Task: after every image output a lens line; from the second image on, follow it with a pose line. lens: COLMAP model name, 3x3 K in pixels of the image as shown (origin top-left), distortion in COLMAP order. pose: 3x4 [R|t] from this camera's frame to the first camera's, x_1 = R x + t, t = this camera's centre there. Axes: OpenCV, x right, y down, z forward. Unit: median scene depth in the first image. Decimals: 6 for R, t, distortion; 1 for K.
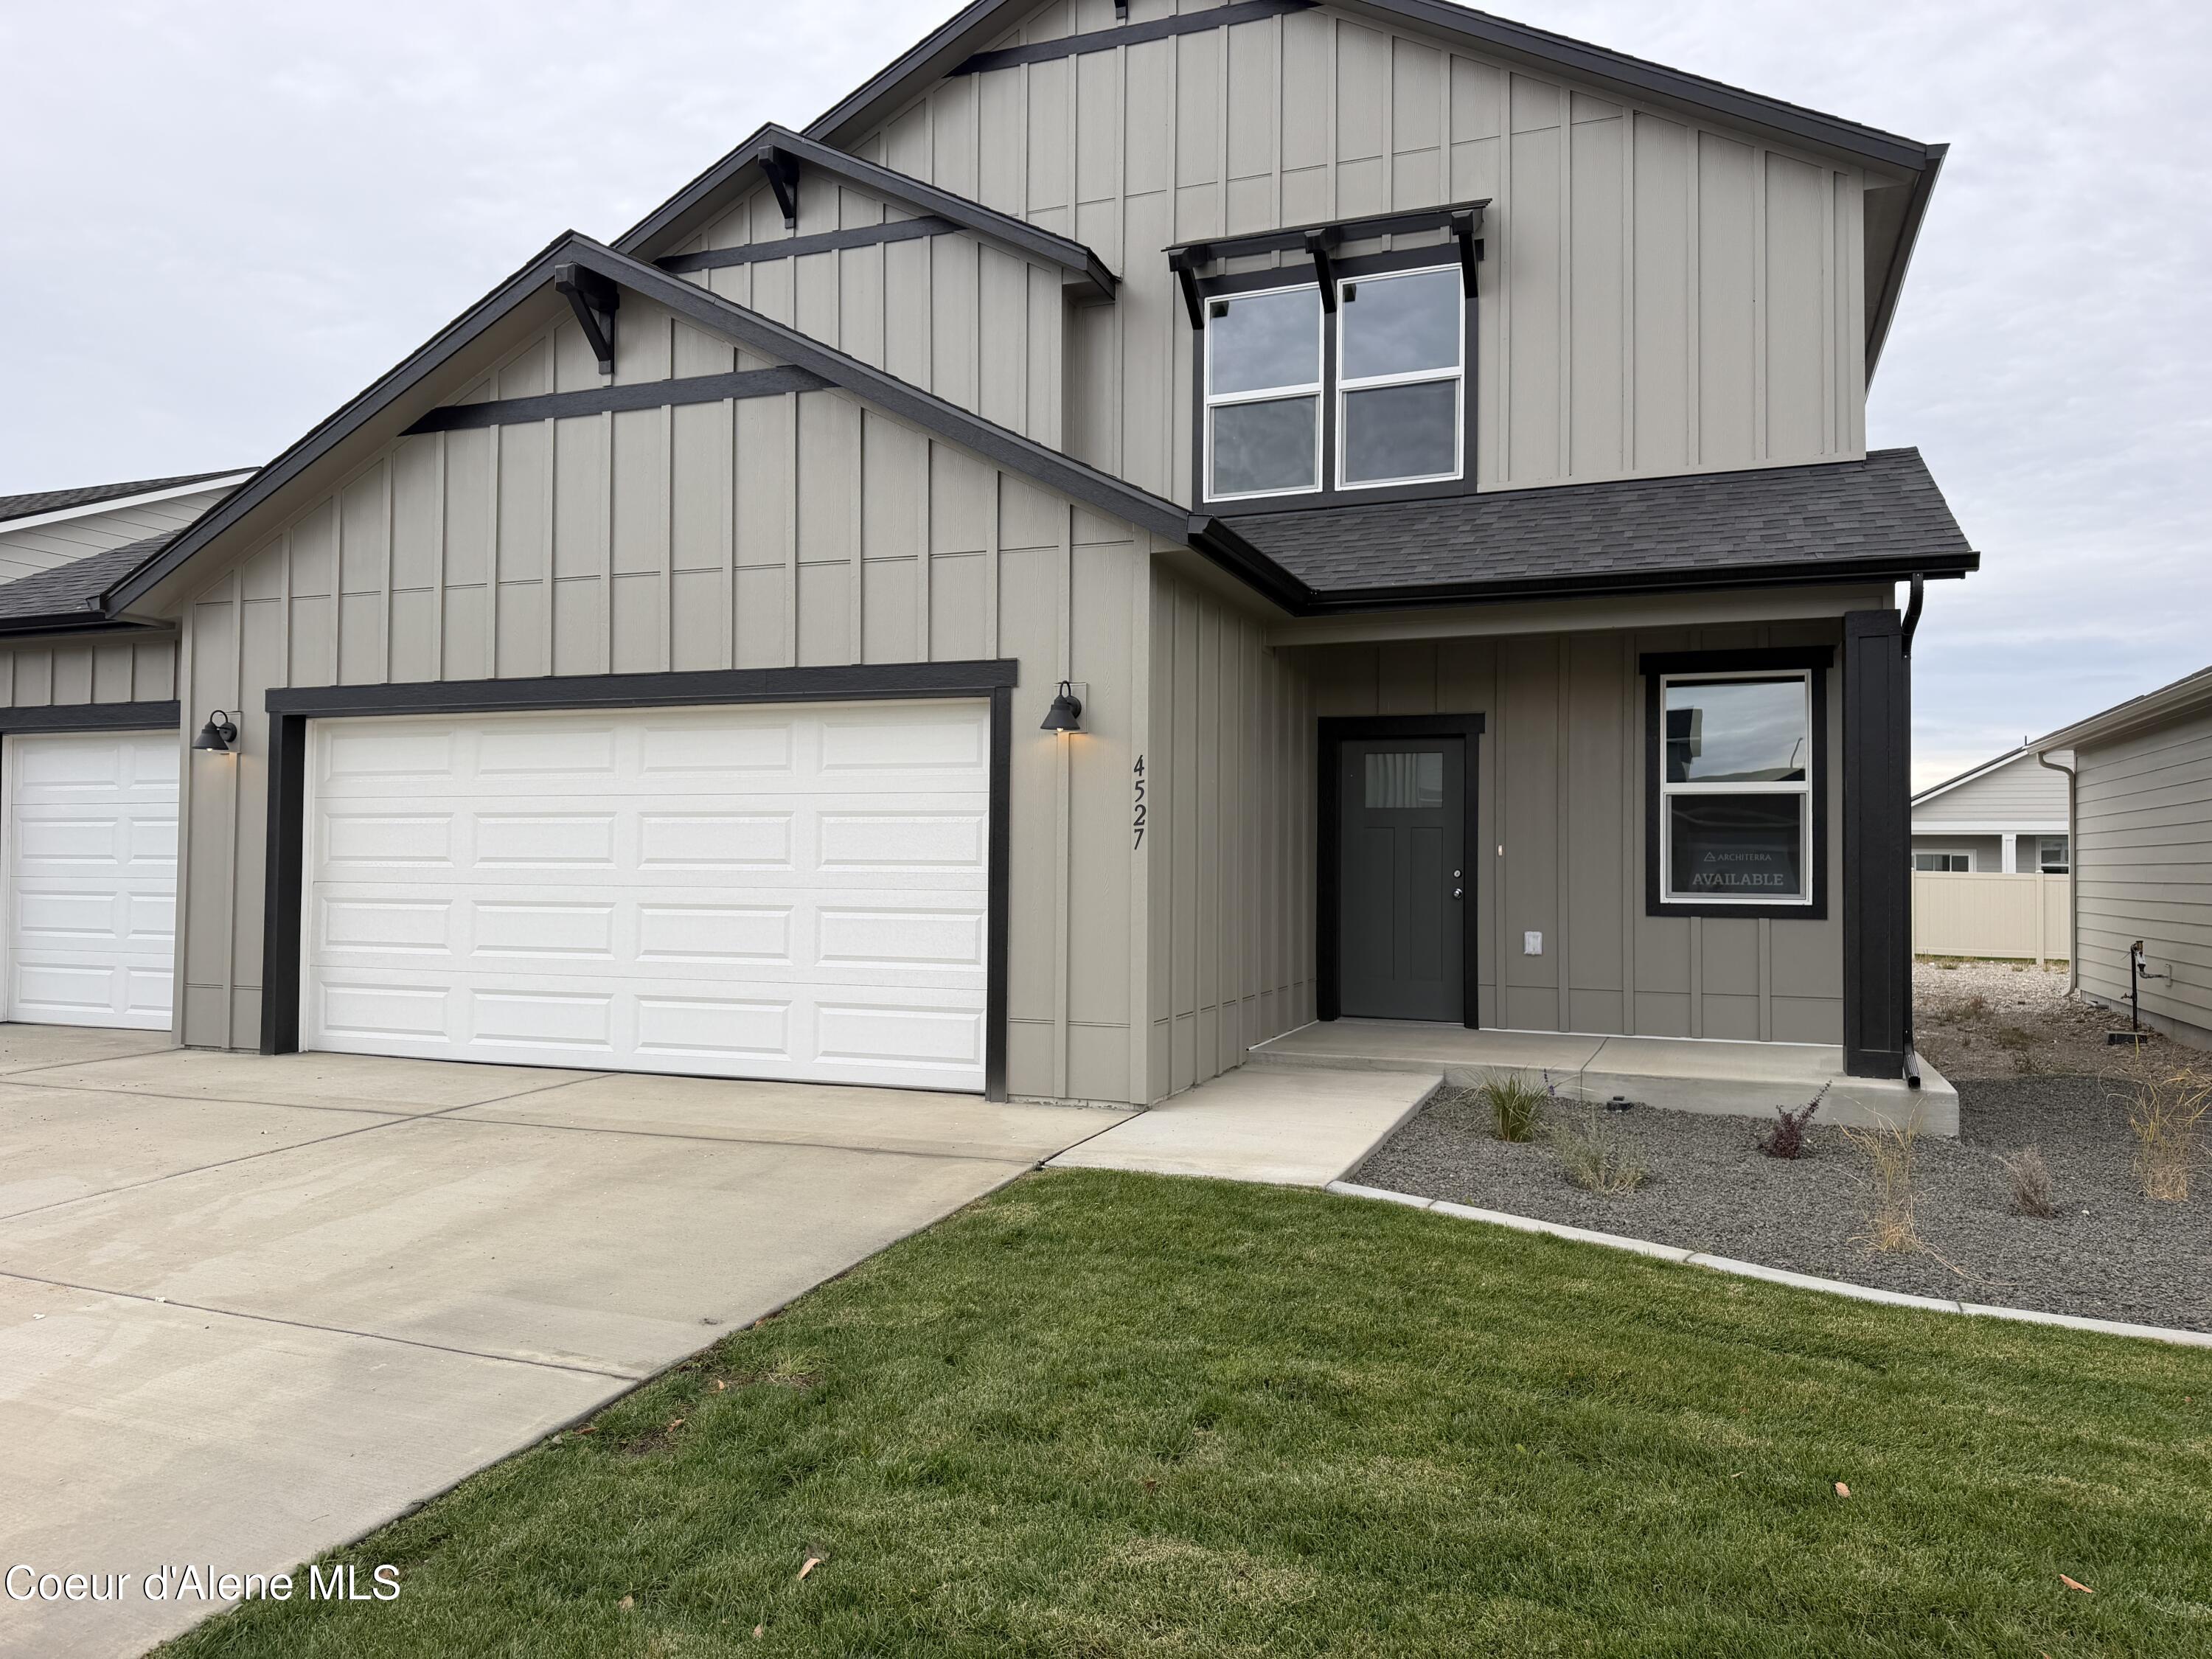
lens RADIAL K [[1540.6, 0, 1103.6], [0, 1540.6, 835.4], [0, 0, 1]] dist [0.120867, -0.204135]
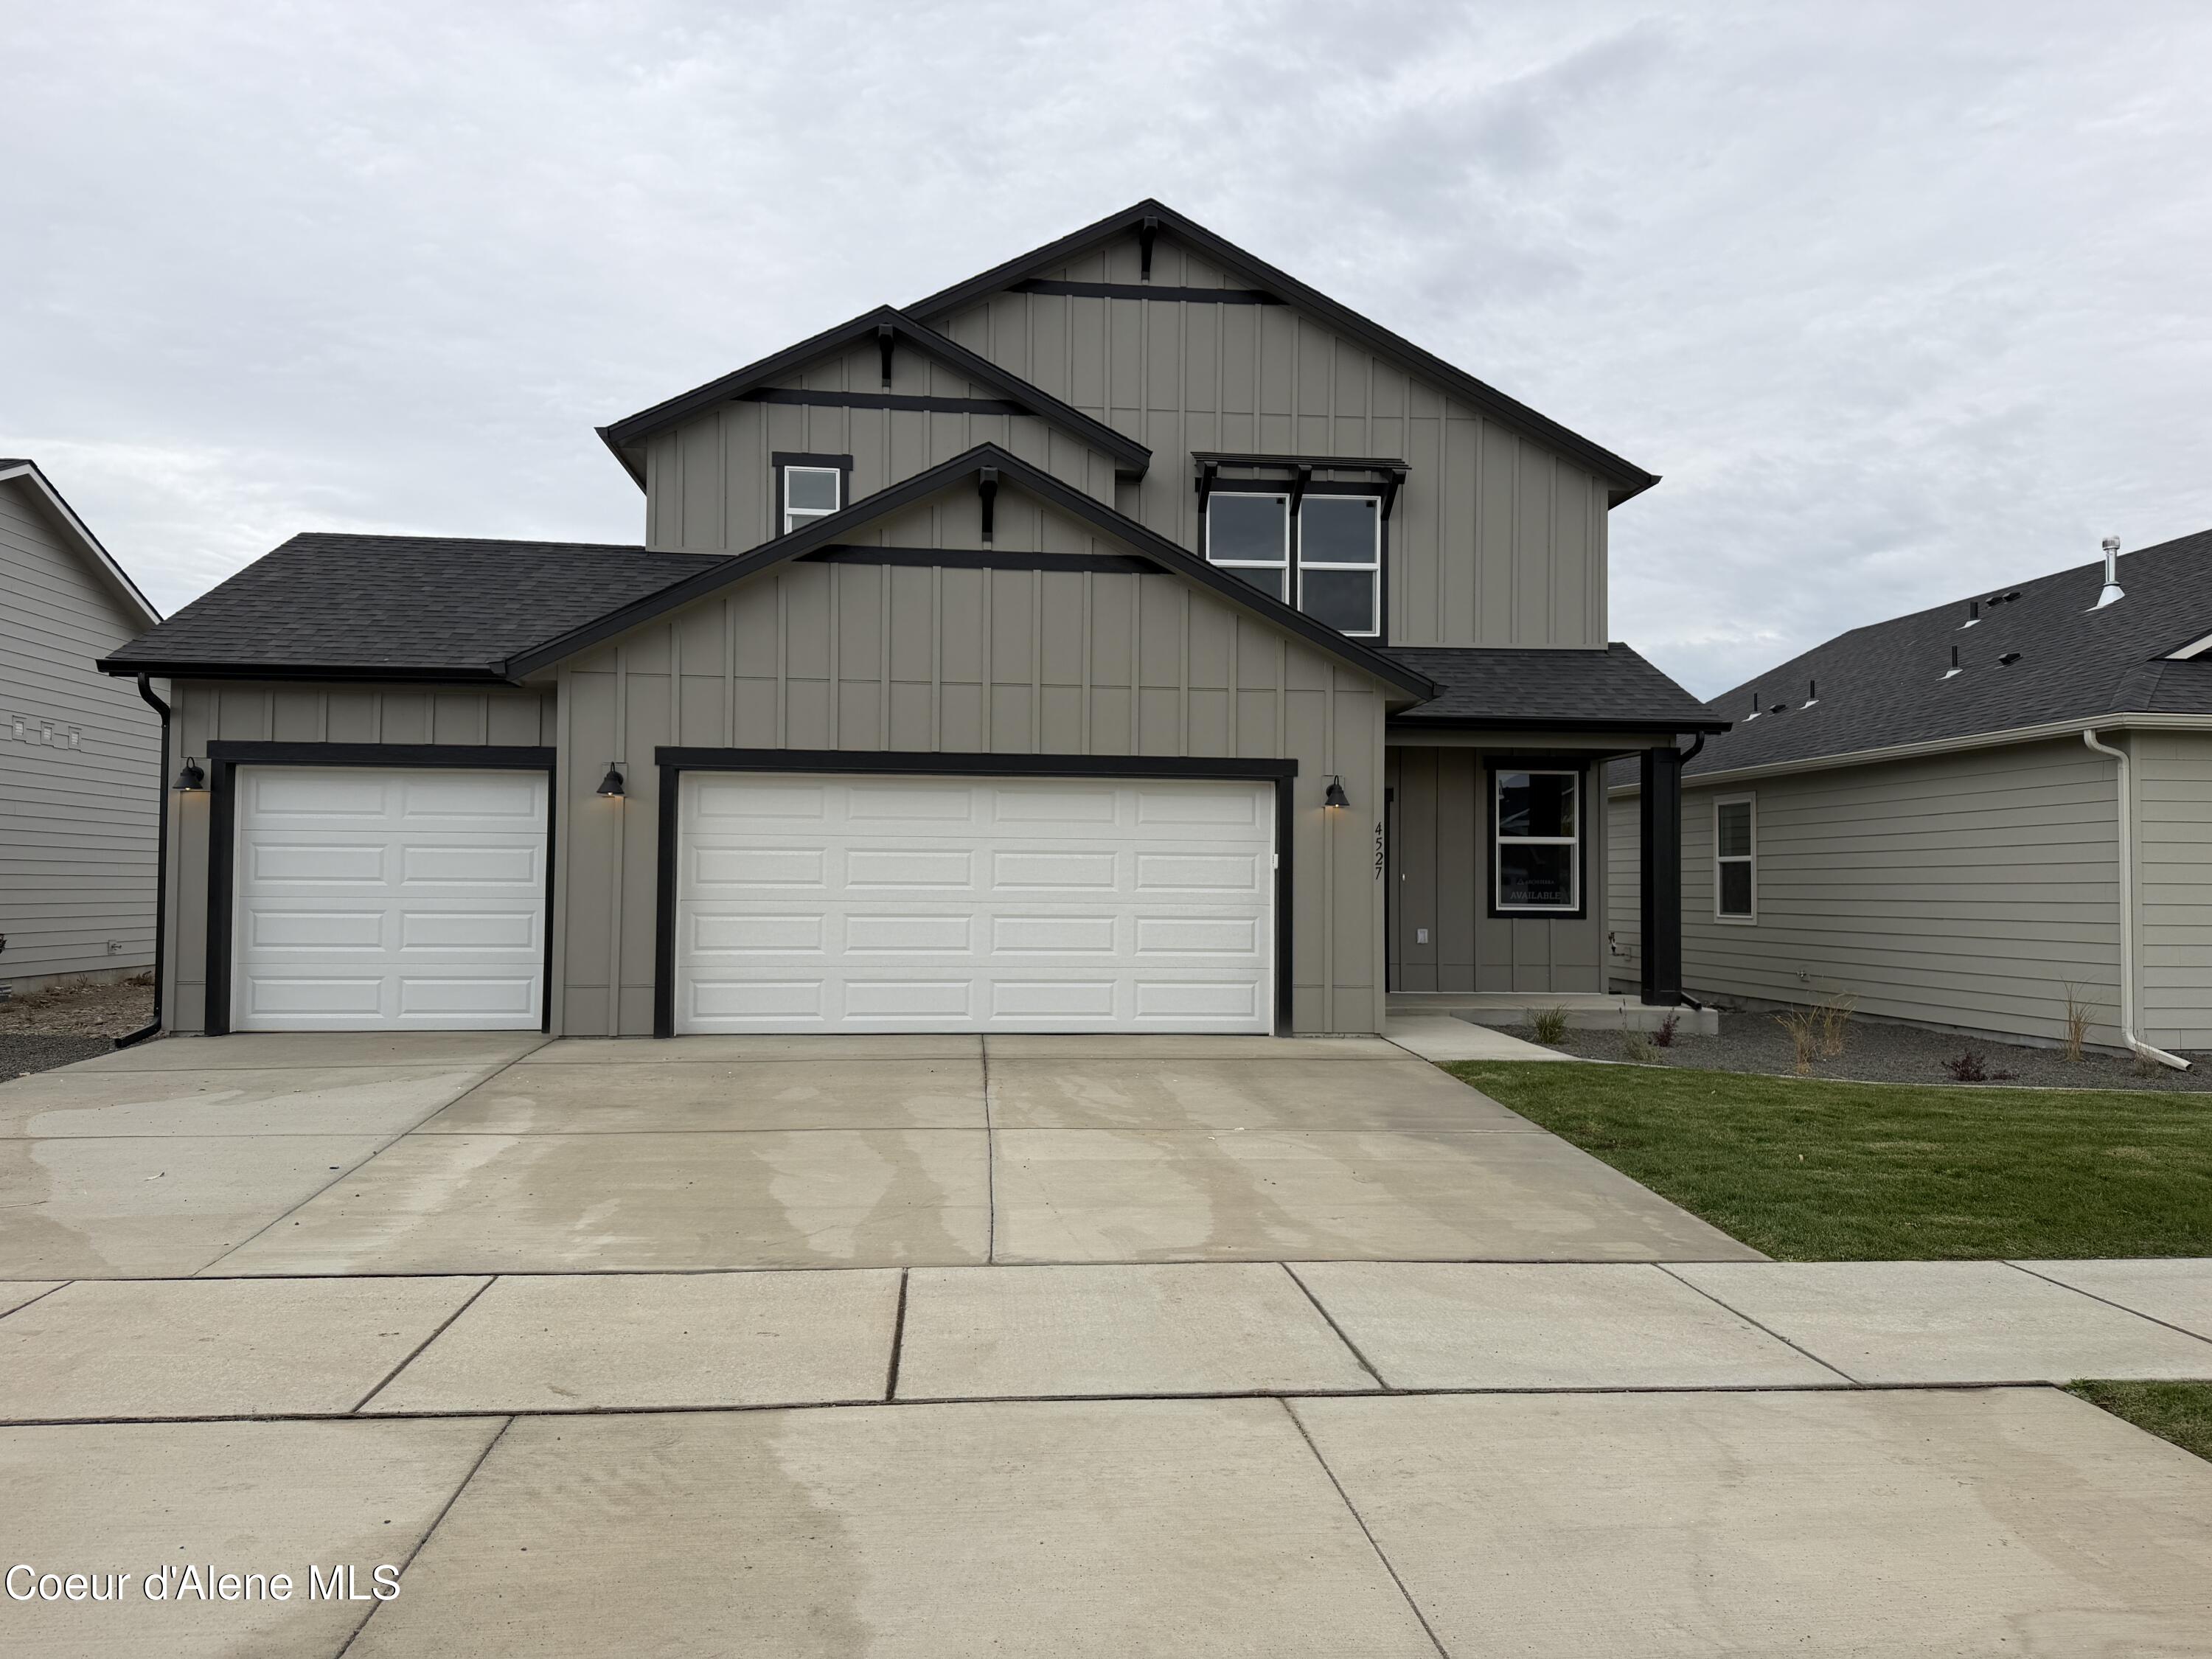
lens RADIAL K [[1529.0, 0, 1097.4], [0, 1529.0, 836.9], [0, 0, 1]] dist [0.211170, -0.401444]
pose [[0.889972, 0.014552, 0.455783, -0.777446], [-0.011619, 0.999890, -0.009237, -0.013860], [-0.455867, 0.002925, 0.890043, -0.257782]]
